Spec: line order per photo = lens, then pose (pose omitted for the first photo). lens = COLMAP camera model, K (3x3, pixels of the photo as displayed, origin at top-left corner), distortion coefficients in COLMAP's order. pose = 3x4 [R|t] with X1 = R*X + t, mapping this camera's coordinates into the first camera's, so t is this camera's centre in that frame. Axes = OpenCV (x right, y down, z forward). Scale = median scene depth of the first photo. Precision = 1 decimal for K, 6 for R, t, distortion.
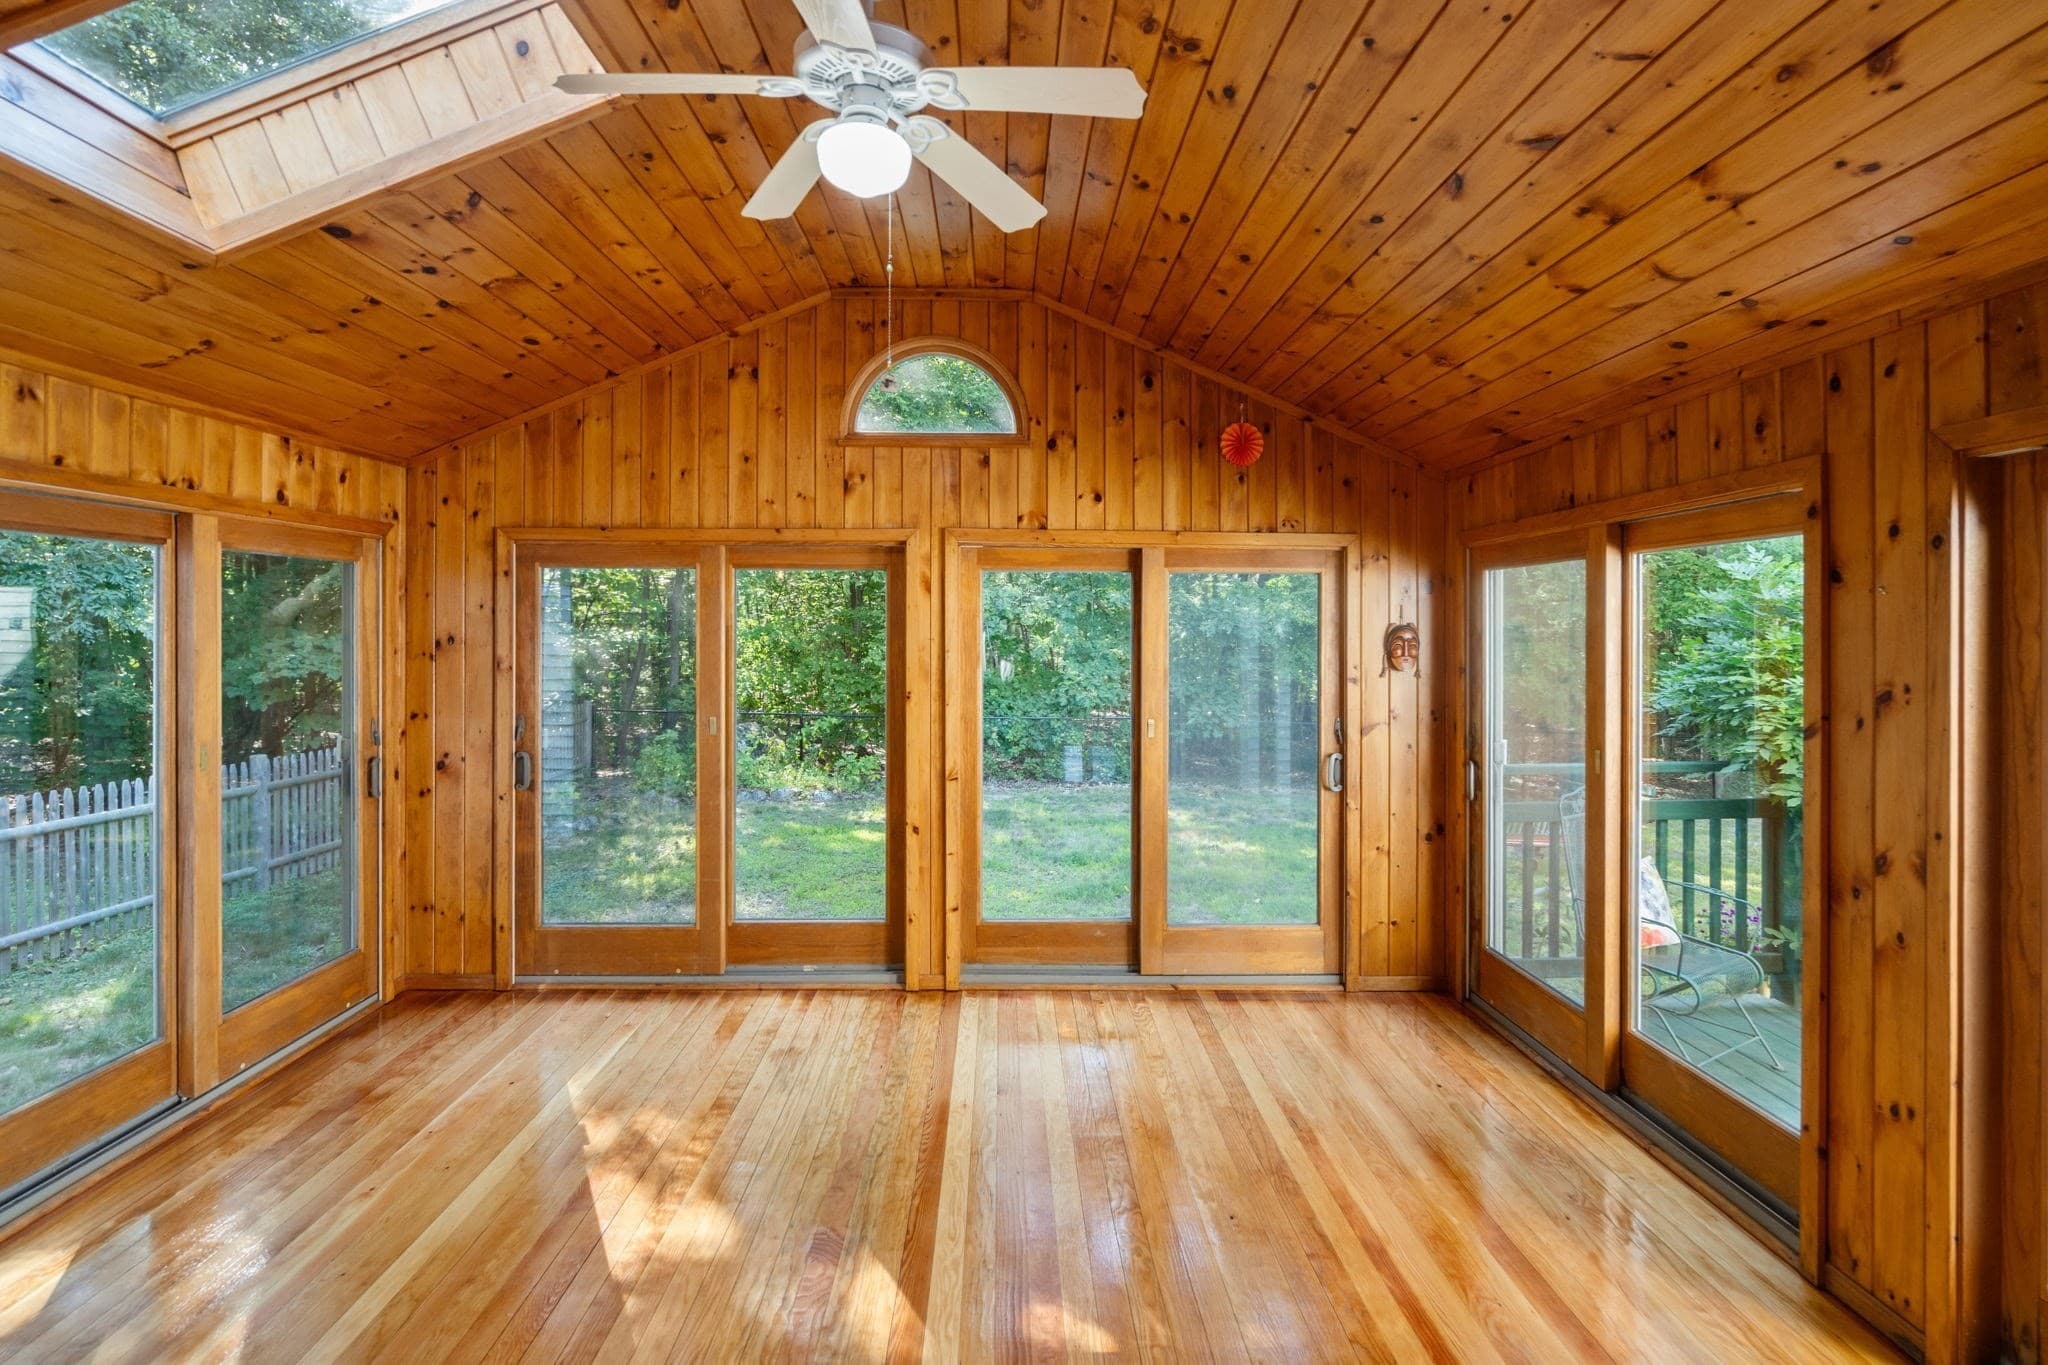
lens RADIAL K [[944.2, 0, 1014.9], [0, 944.2, 633.9], [0, 0, 1]] dist [-0.005958, 0.003301]
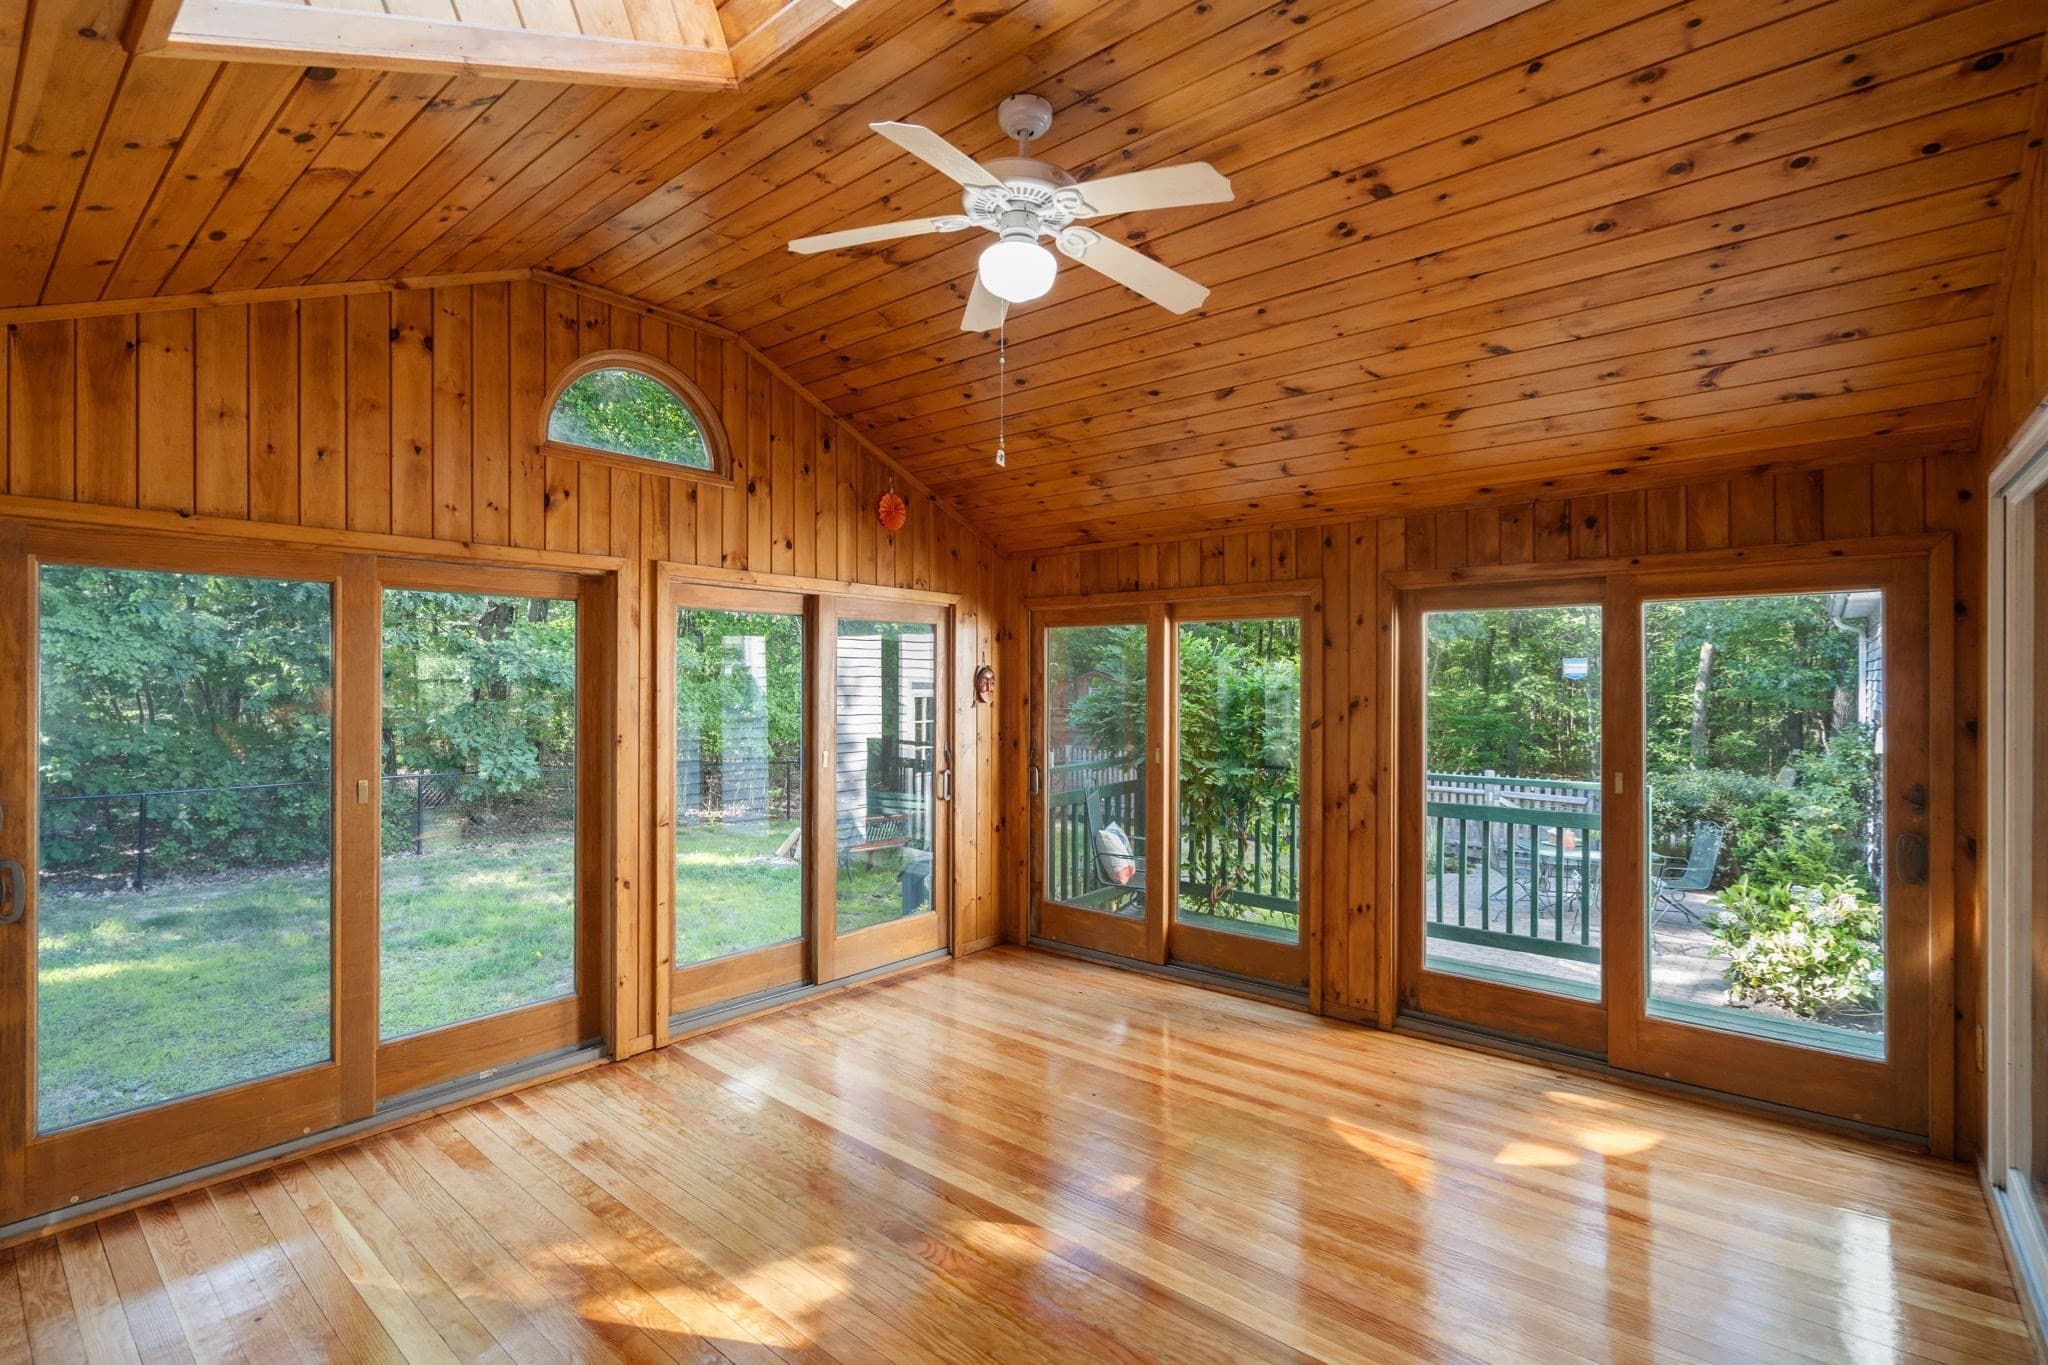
lens RADIAL K [[944.2, 0, 1009.5], [0, 944.2, 680.9], [0, 0, 1]] dist [-0.005958, 0.003301]
pose [[0.669186, -0.001871, 0.743092, -0.539293], [0.000815, 0.999998, 0.001783, 0.007263], [-0.743094, -0.000587, 0.669186, 0.105777]]
